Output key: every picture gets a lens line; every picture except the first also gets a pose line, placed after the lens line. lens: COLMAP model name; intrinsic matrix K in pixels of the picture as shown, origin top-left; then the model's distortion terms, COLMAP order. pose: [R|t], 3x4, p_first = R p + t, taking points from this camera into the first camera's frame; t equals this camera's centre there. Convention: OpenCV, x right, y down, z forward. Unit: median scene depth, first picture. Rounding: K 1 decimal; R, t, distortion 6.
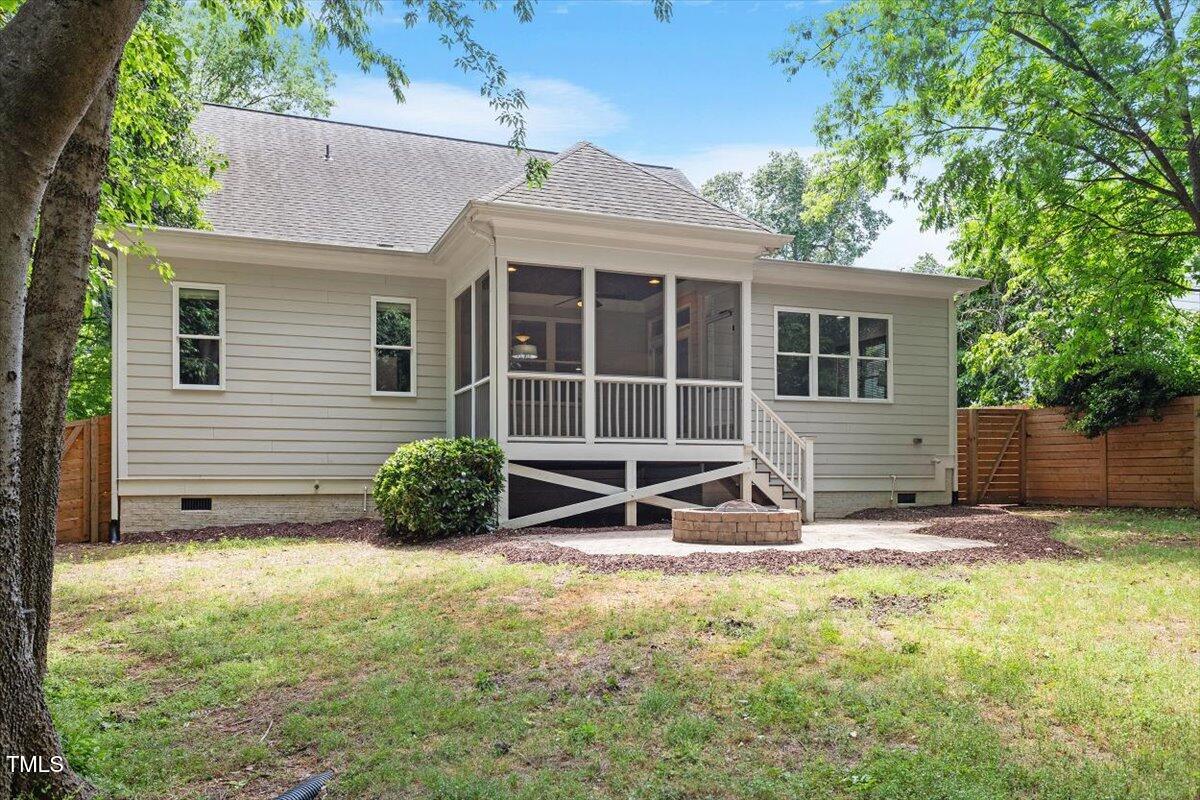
lens RADIAL K [[928.8, 0, 624.9], [0, 928.8, 421.3], [0, 0, 1]] dist [0.004398, 0.001520]
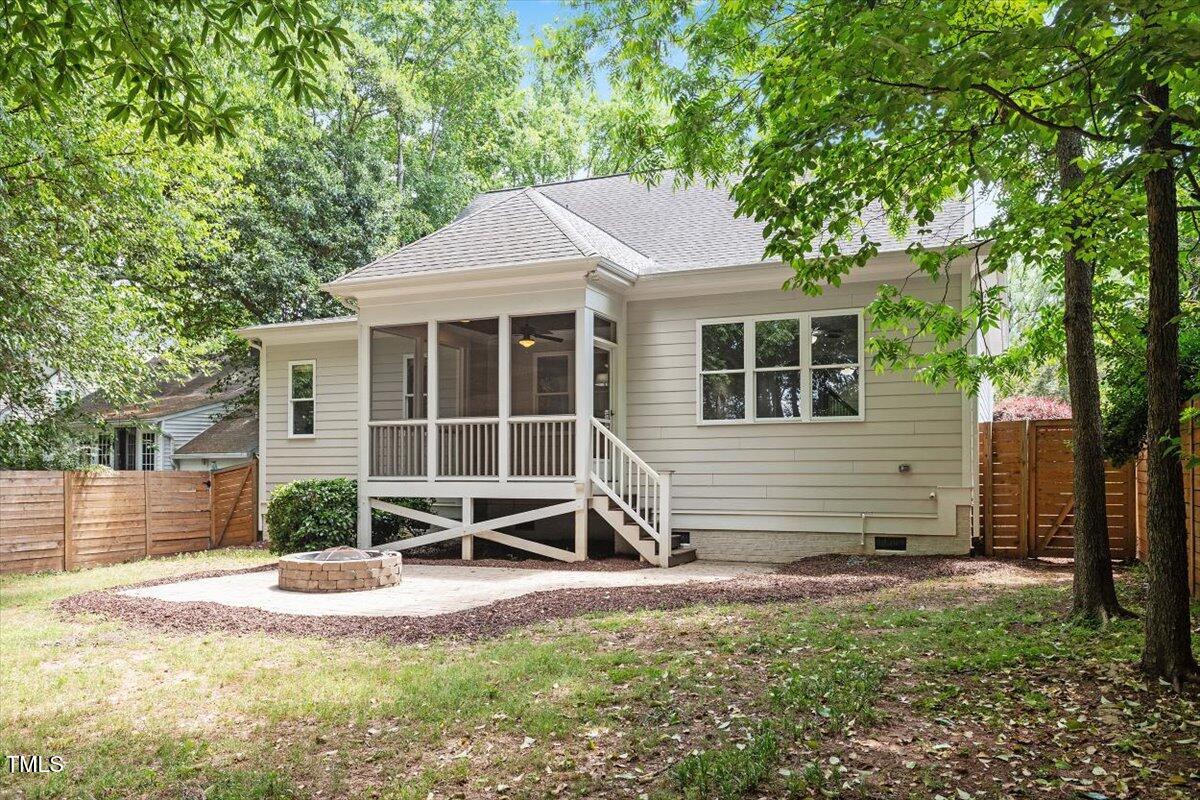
lens RADIAL K [[928.8, 0, 624.9], [0, 928.8, 421.3], [0, 0, 1]] dist [0.004398, 0.001520]
pose [[0.701151, -0.036716, -0.712066, 0.863446], [0.045473, 0.998943, -0.006732, -0.028295], [0.711561, -0.027659, 0.702080, 0.378533]]
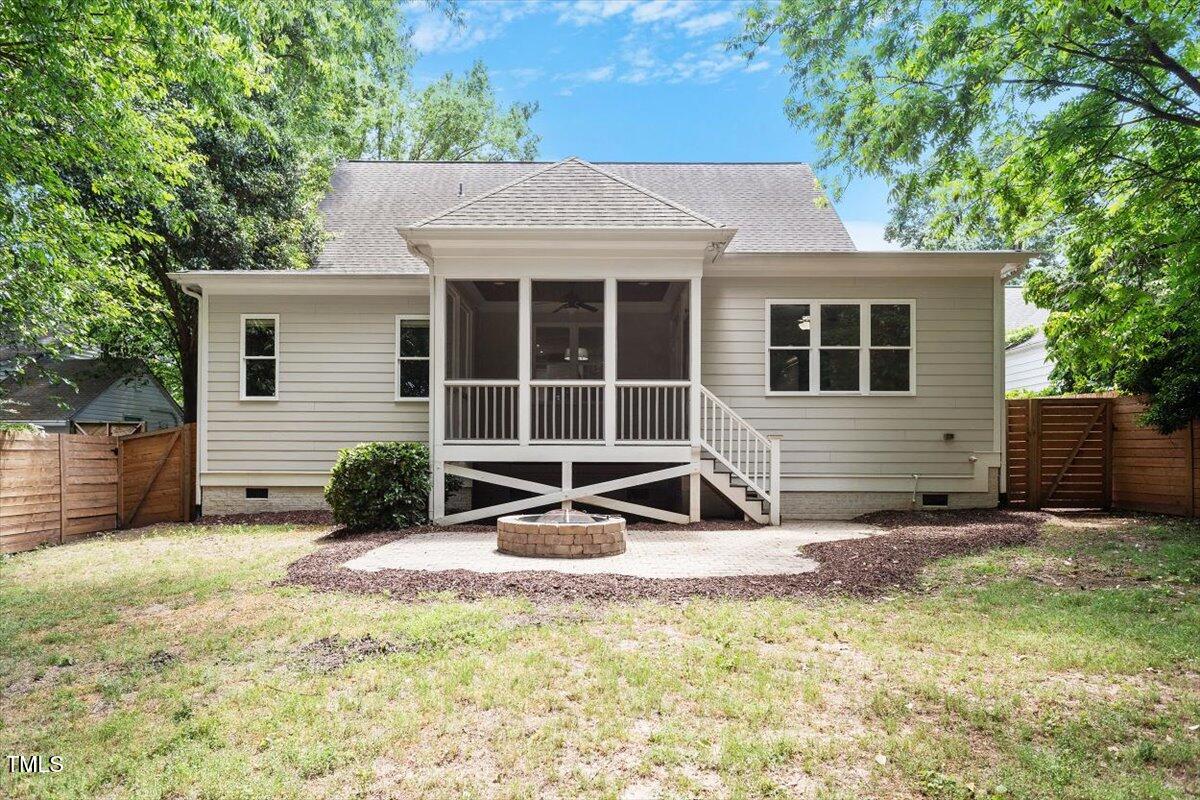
lens RADIAL K [[819.6, 0, 603.5], [0, 819.6, 403.7], [0, 0, 1]] dist [0.003037, 0.000481]
pose [[0.925007, -0.018464, -0.379502, 0.381103], [0.018272, 0.999825, -0.004107, -0.017028], [0.379511, -0.003135, 0.925182, 0.167012]]
